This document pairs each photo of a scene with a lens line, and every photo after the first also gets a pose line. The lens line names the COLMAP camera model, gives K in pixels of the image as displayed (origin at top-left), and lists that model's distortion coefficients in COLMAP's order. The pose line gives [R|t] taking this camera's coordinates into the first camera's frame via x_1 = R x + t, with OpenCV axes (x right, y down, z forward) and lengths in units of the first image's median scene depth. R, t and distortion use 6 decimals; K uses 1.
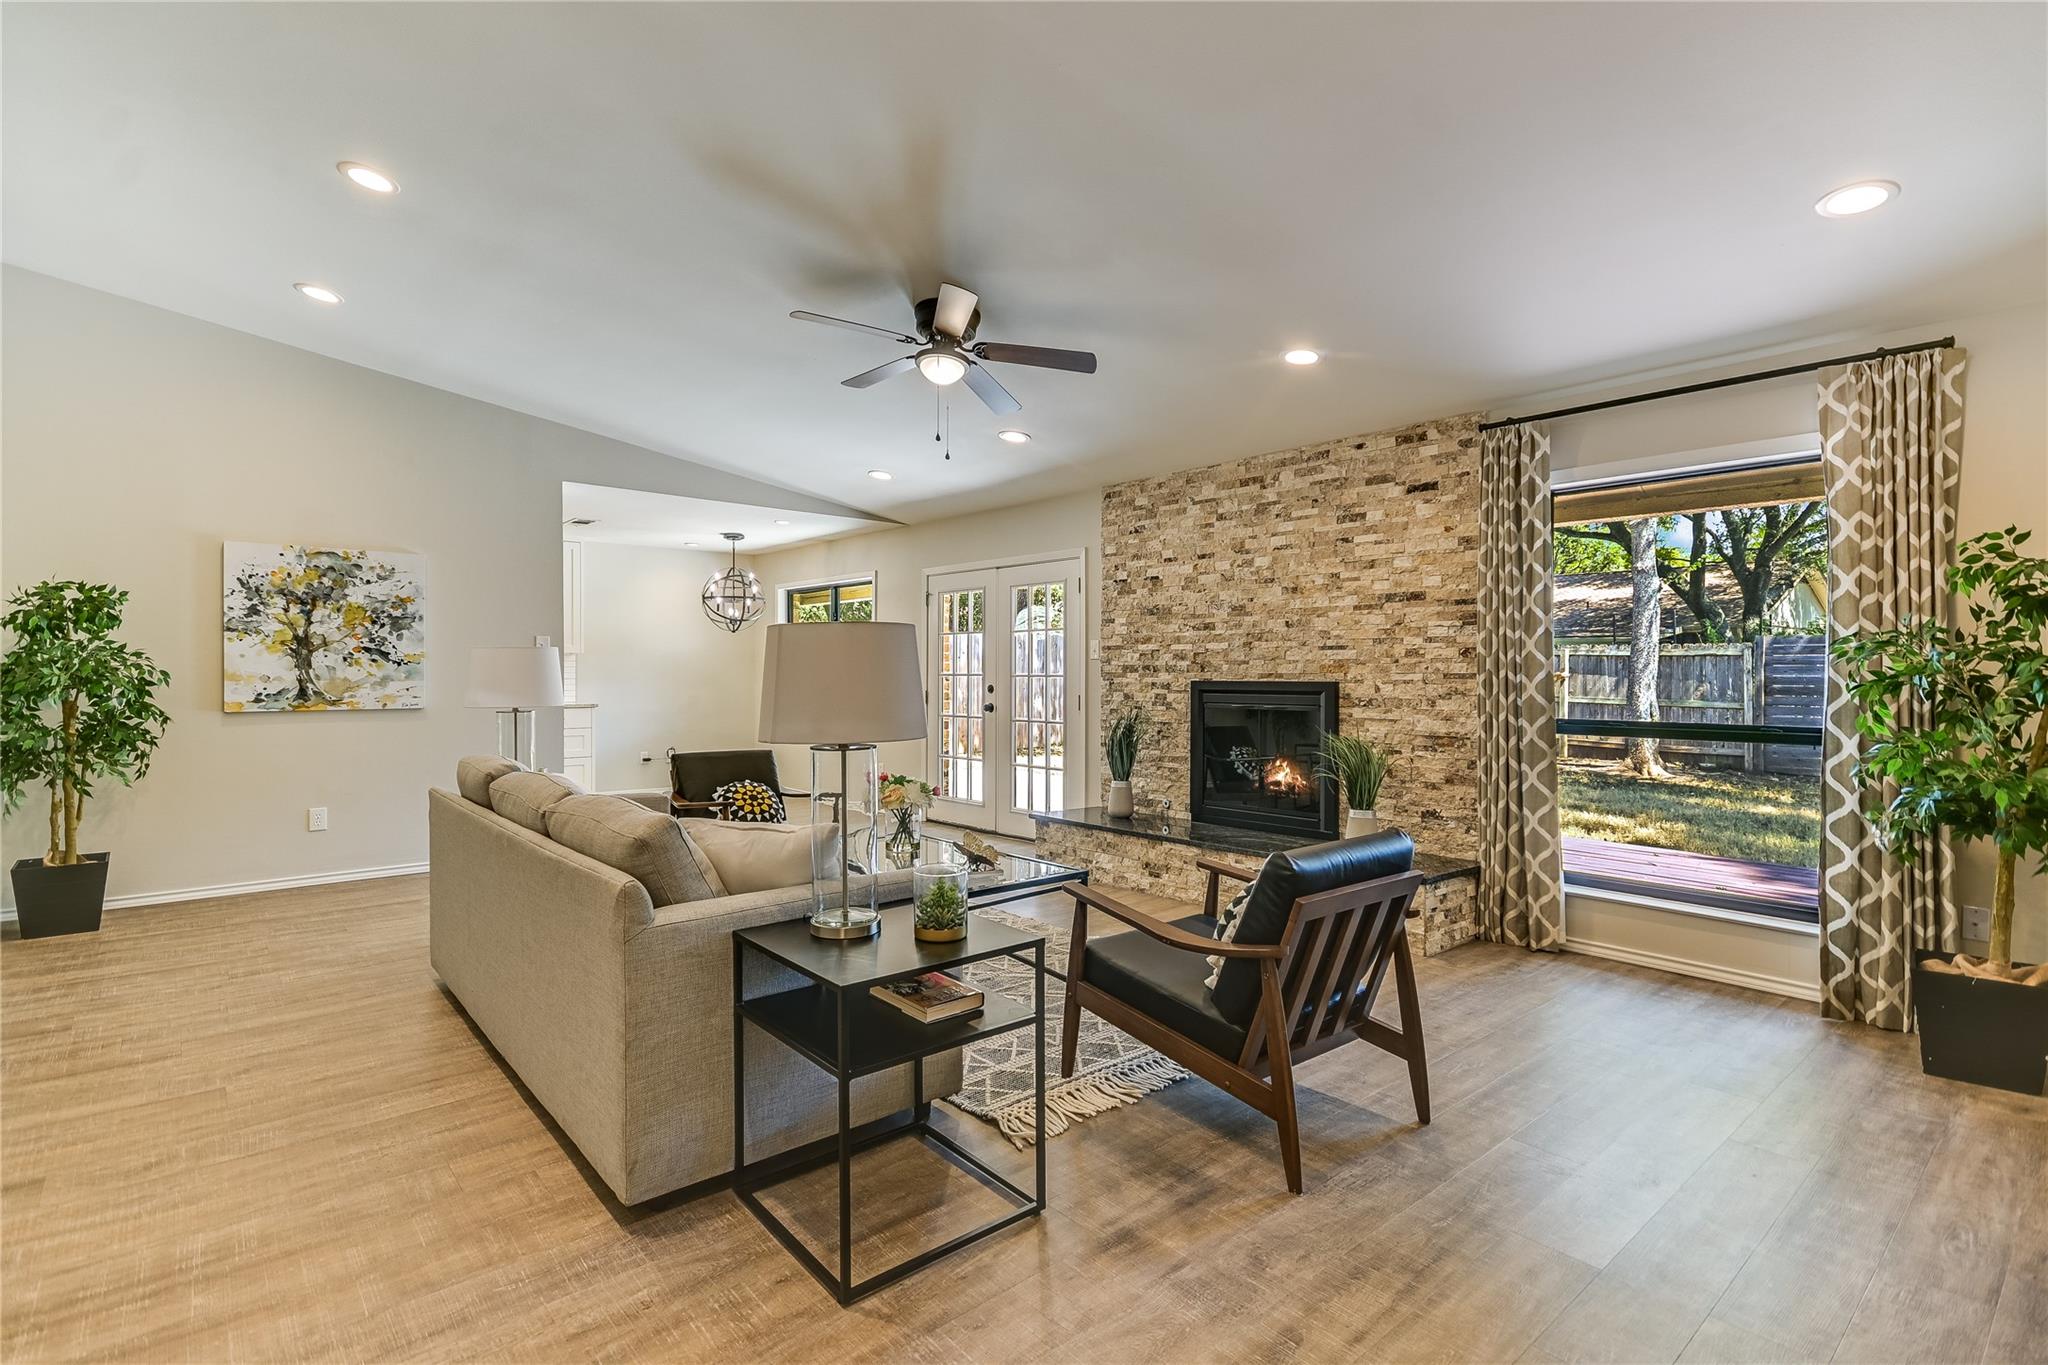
lens RADIAL K [[961.0, 0, 1029.3], [0, 961.0, 670.6], [0, 0, 1]] dist [0.002785, -0.000412]
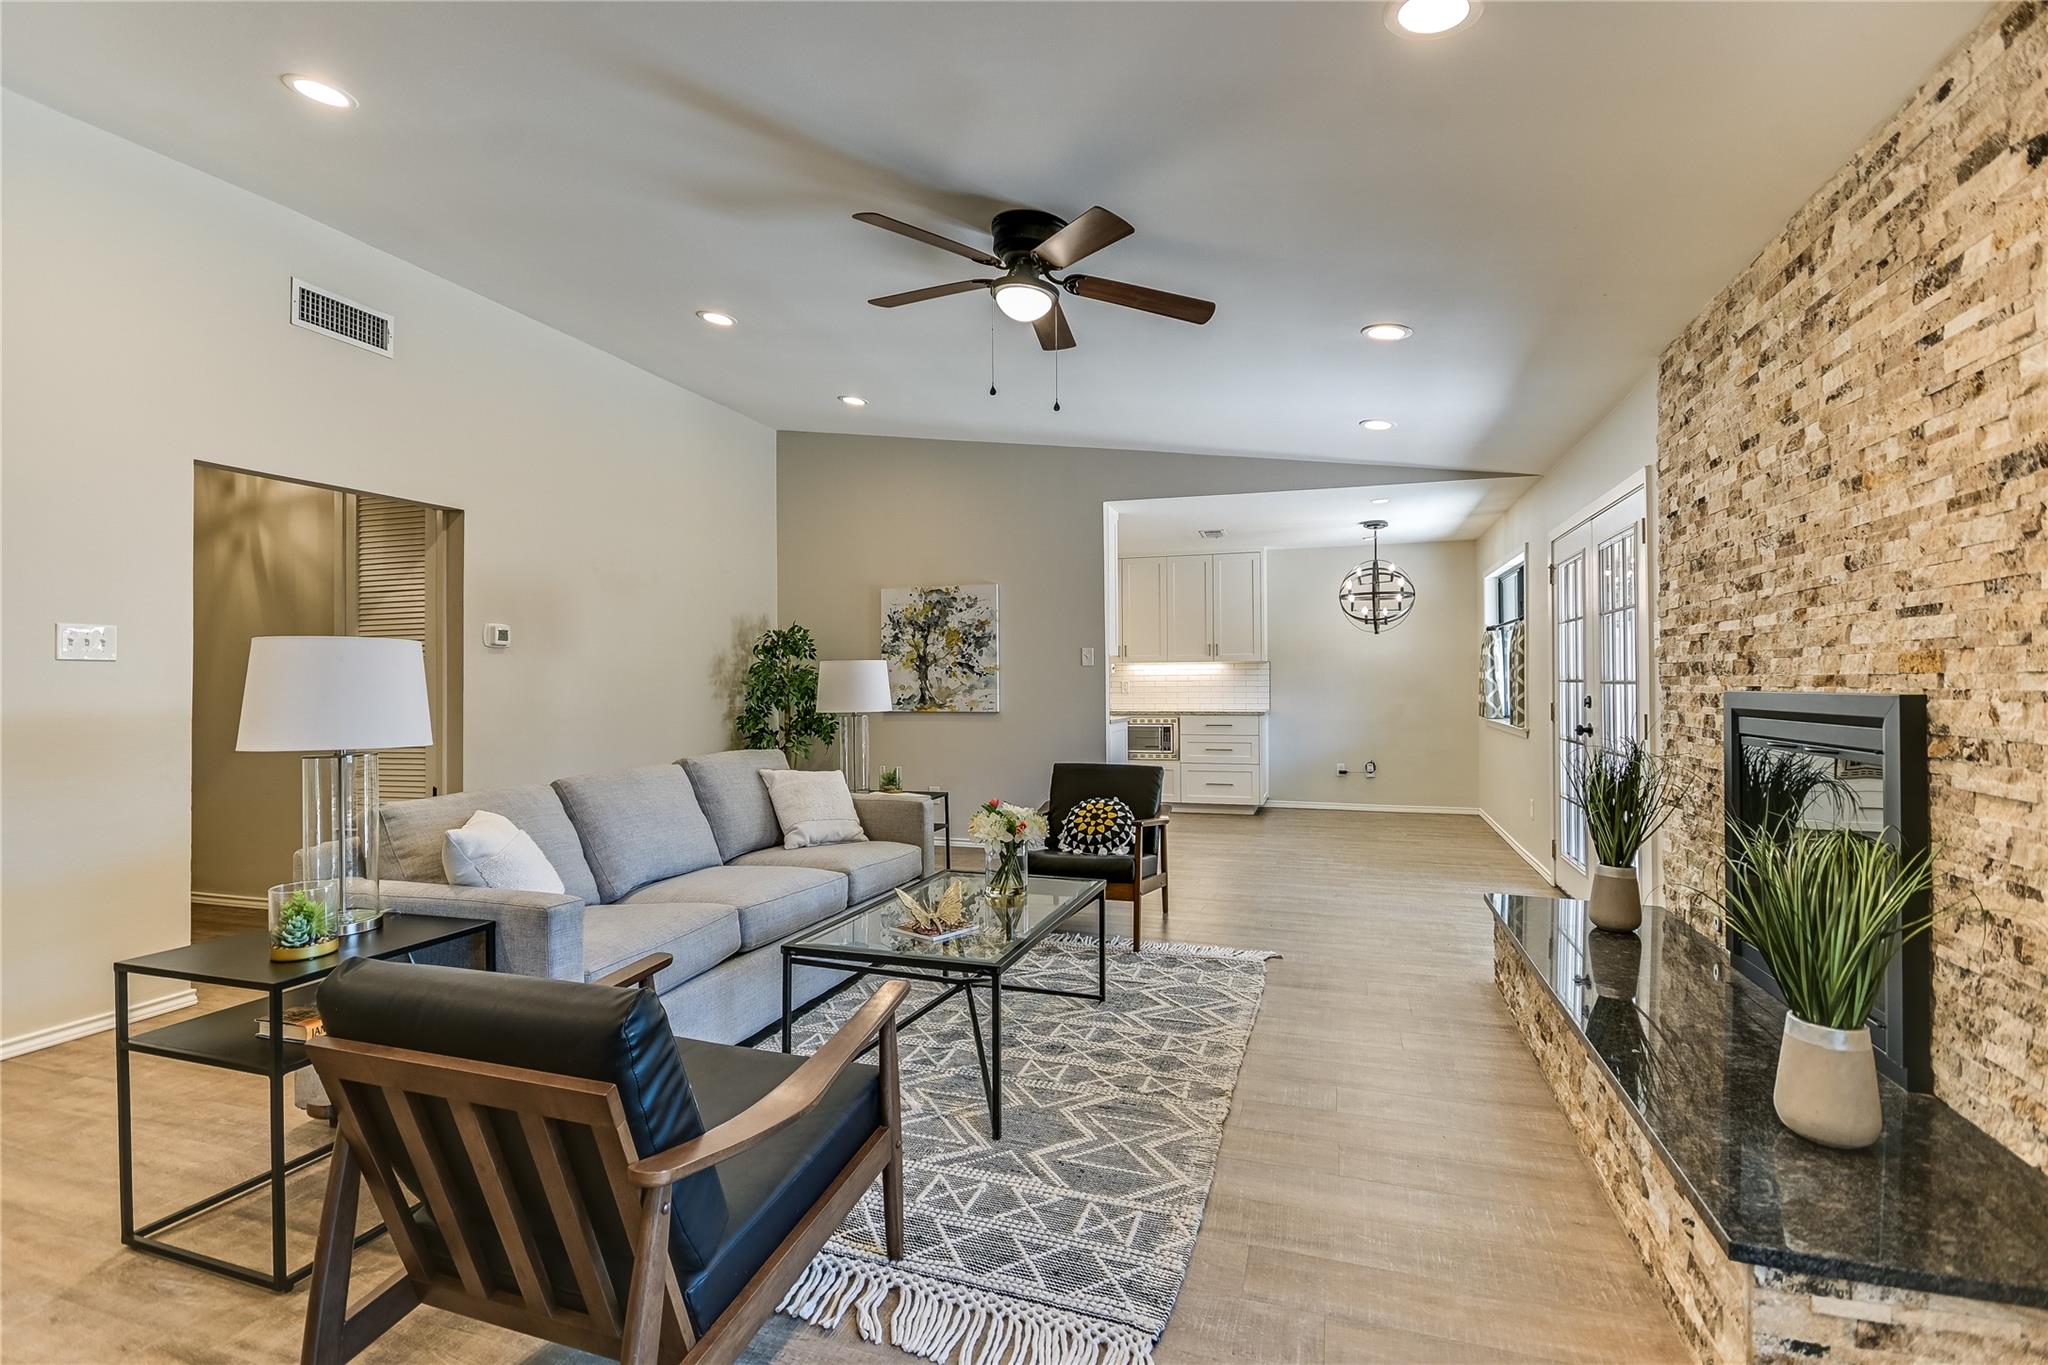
lens RADIAL K [[961.0, 0, 1029.3], [0, 961.0, 670.6], [0, 0, 1]] dist [0.002785, -0.000412]
pose [[0.516418, -0.015125, -0.856203, 0.440768], [0.009122, 0.999884, -0.012161, 0.002623], [0.856288, -0.001530, 0.516496, 0.439746]]
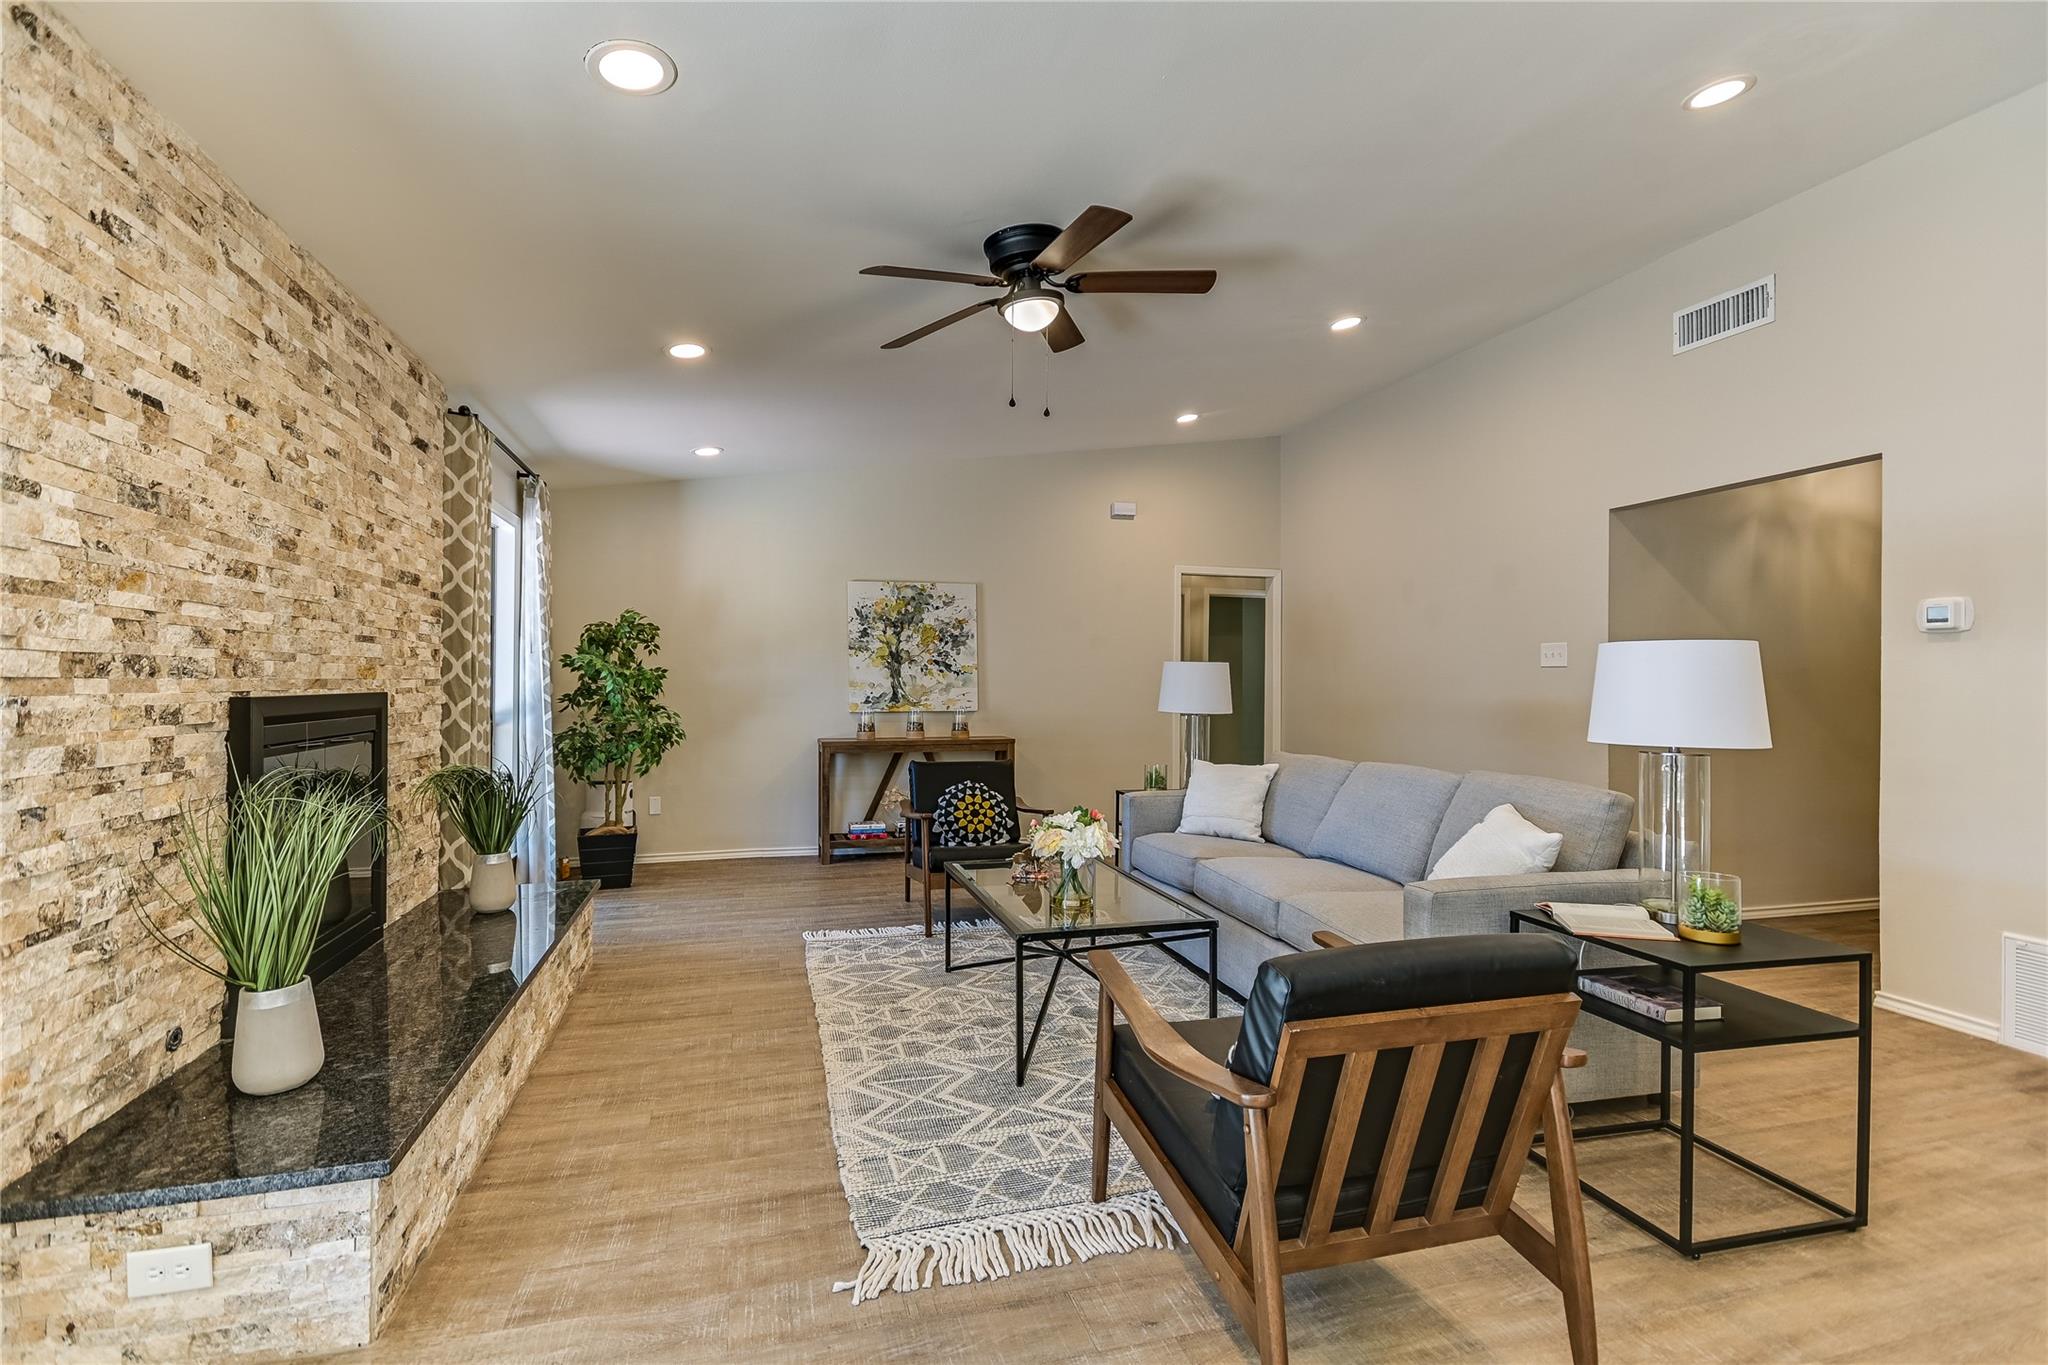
lens RADIAL K [[974.6, 0, 1004.4], [0, 974.6, 686.4], [0, 0, 1]] dist [-0.000499, -0.000216]
pose [[-0.893290, -0.007379, 0.449420, -0.332037], [-0.005538, 0.999970, 0.005411, 0.001742], [-0.449447, 0.002344, -0.893304, 1.300981]]
